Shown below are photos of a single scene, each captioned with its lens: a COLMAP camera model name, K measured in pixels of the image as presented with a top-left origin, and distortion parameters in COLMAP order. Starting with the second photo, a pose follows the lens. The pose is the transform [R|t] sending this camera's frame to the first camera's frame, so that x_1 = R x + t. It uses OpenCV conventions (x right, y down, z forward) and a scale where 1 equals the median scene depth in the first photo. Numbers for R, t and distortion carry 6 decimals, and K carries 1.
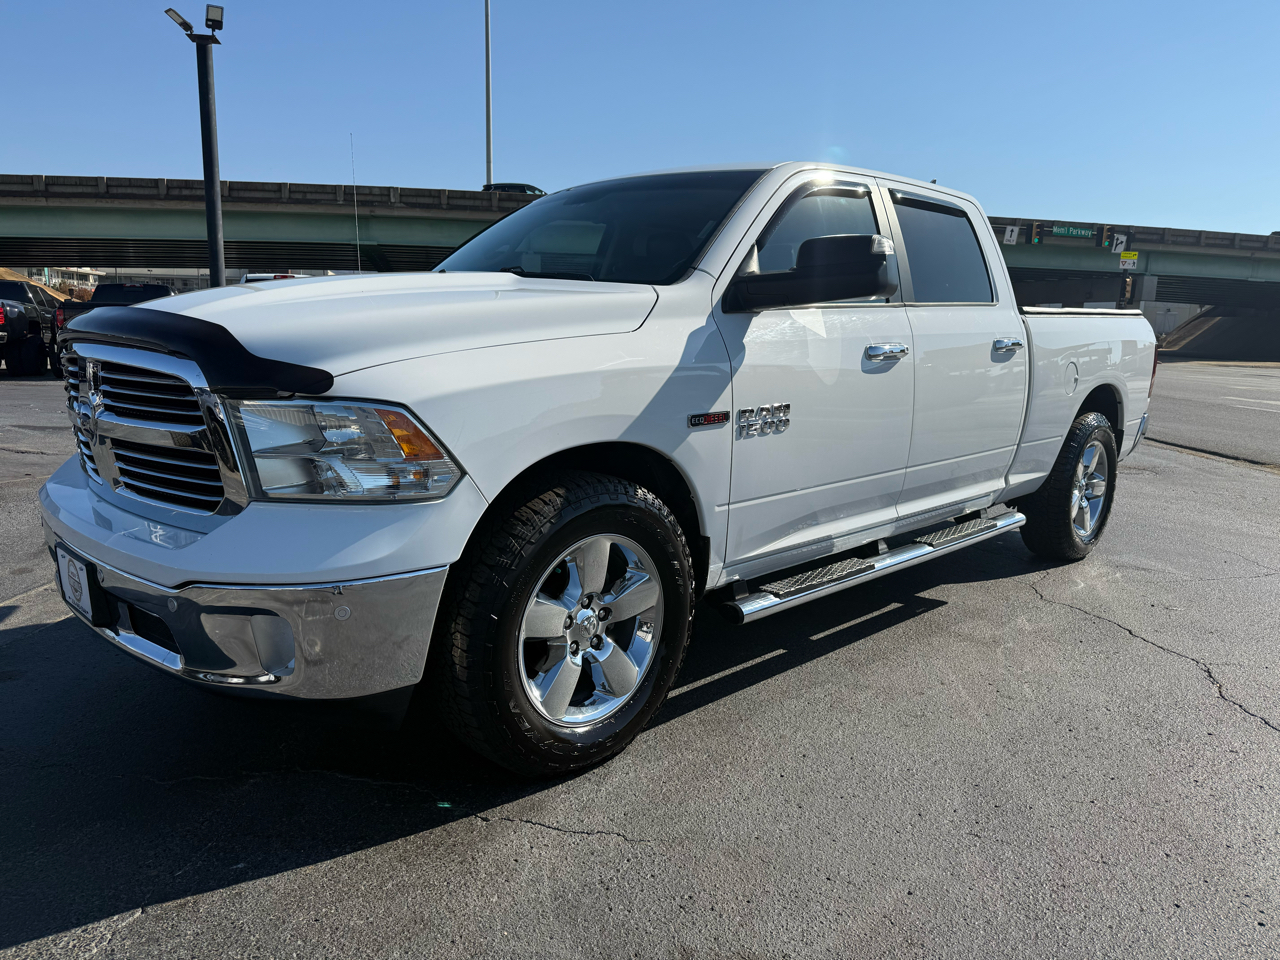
lens RADIAL K [[927.0, 0, 639.5], [0, 927.0, 483.8], [0, 0, 1]] dist [0.025825, -0.040959]
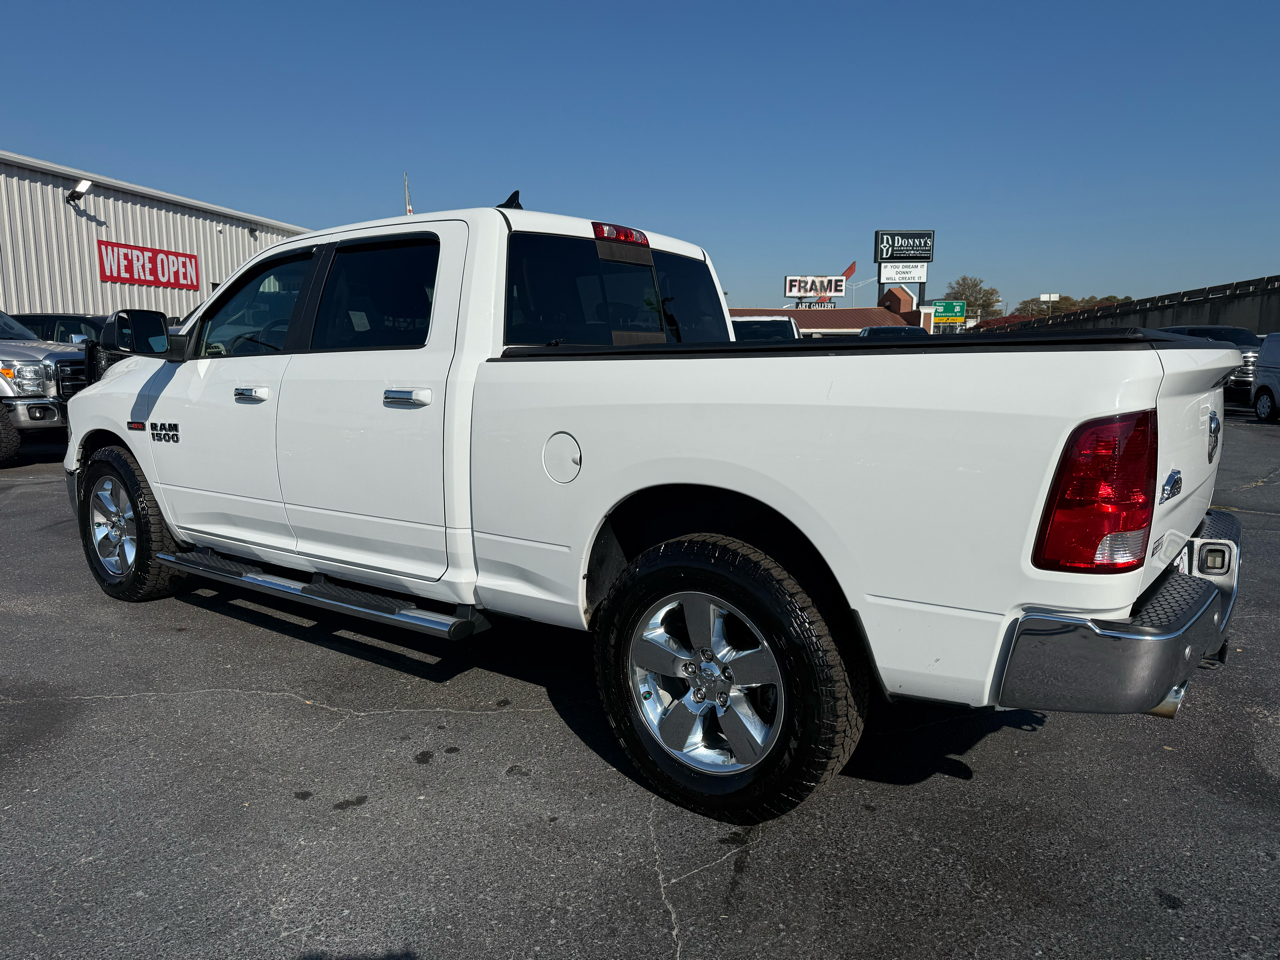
lens RADIAL K [[921.4, 0, 643.1], [0, 921.4, 462.8], [0, 0, 1]] dist [0.034130, -0.002267]
pose [[0.128142, 0.097591, -0.986943, 1.746268], [-0.166684, 0.983110, 0.075570, -0.267038], [0.977648, 0.154824, 0.142245, 1.565602]]
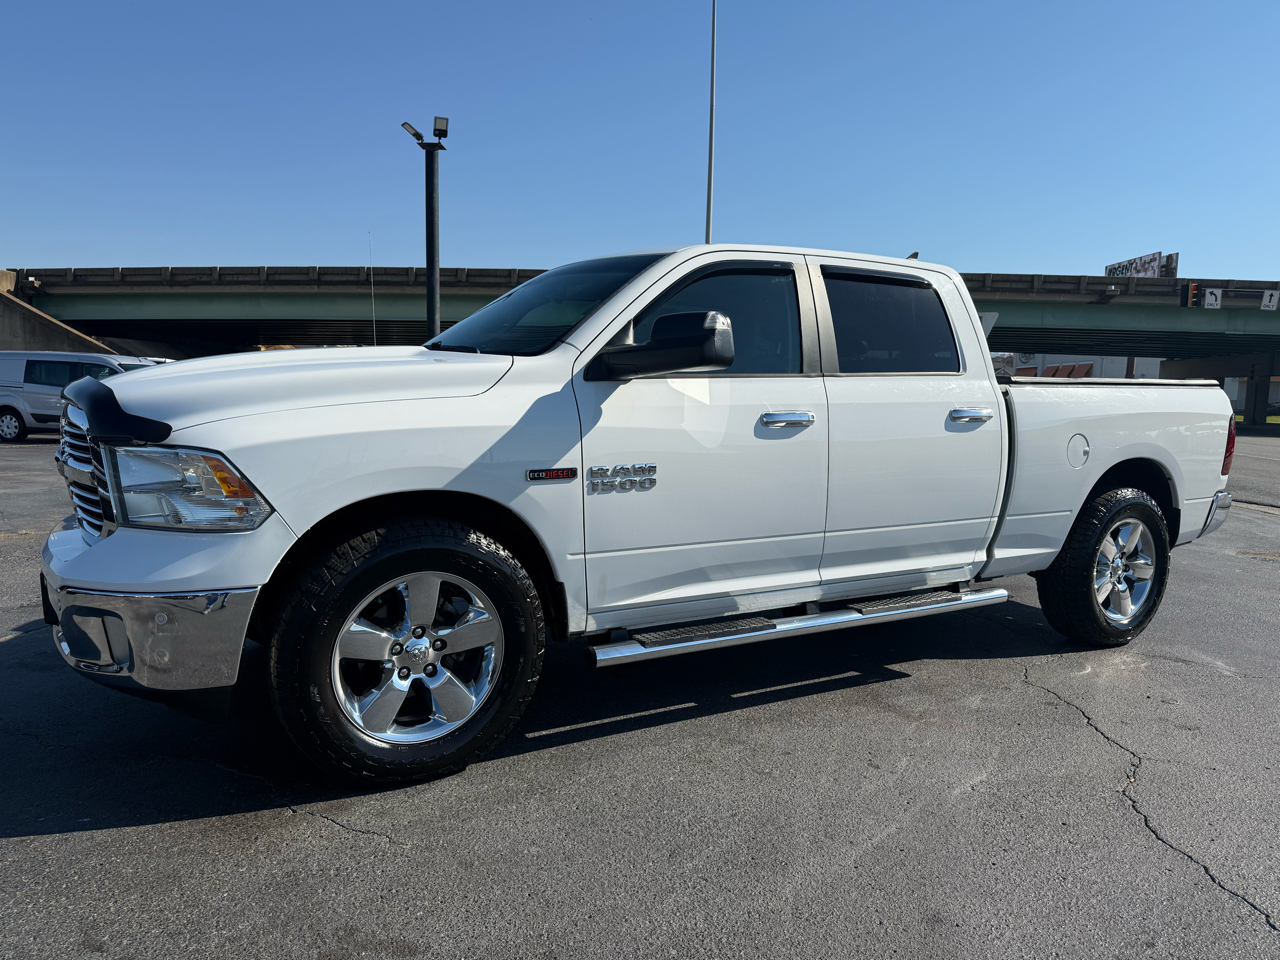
lens RADIAL K [[926.0, 0, 628.3], [0, 926.0, 470.7], [0, 0, 1]] dist [0.027982, -0.039448]
pose [[0.969373, 0.024128, -0.244404, 0.407497], [-0.045859, 0.995442, -0.083617, 0.012693], [0.241272, 0.092264, 0.966062, -0.047365]]
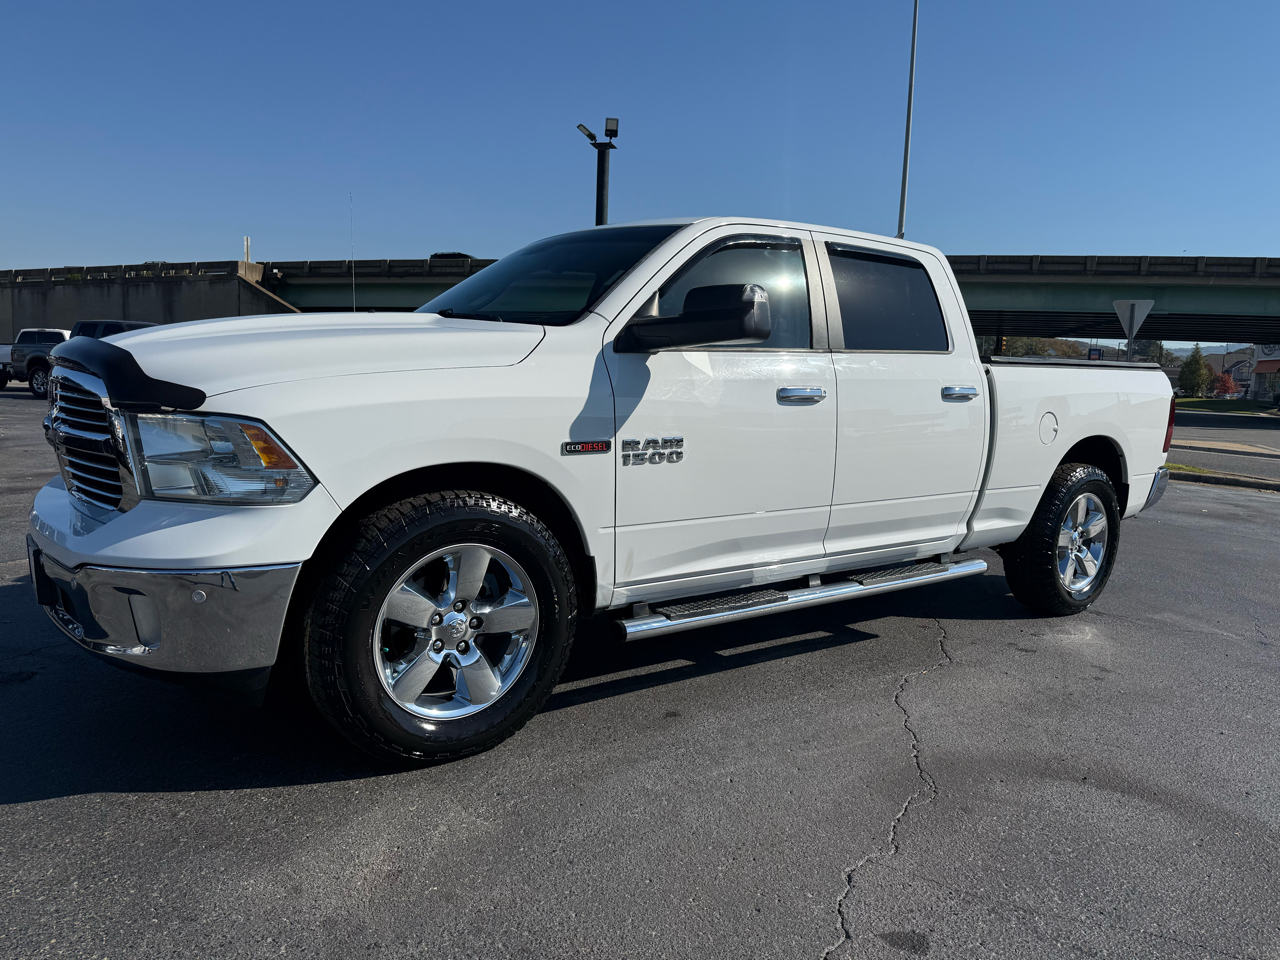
lens RADIAL K [[926.2, 0, 640.8], [0, 926.2, 477.9], [0, 0, 1]] dist [0.030026, -0.041139]
pose [[0.991013, 0.033829, -0.129420, 0.262637], [-0.041440, 0.997538, -0.056578, 0.023603], [0.127187, 0.061433, 0.989974, -0.067603]]
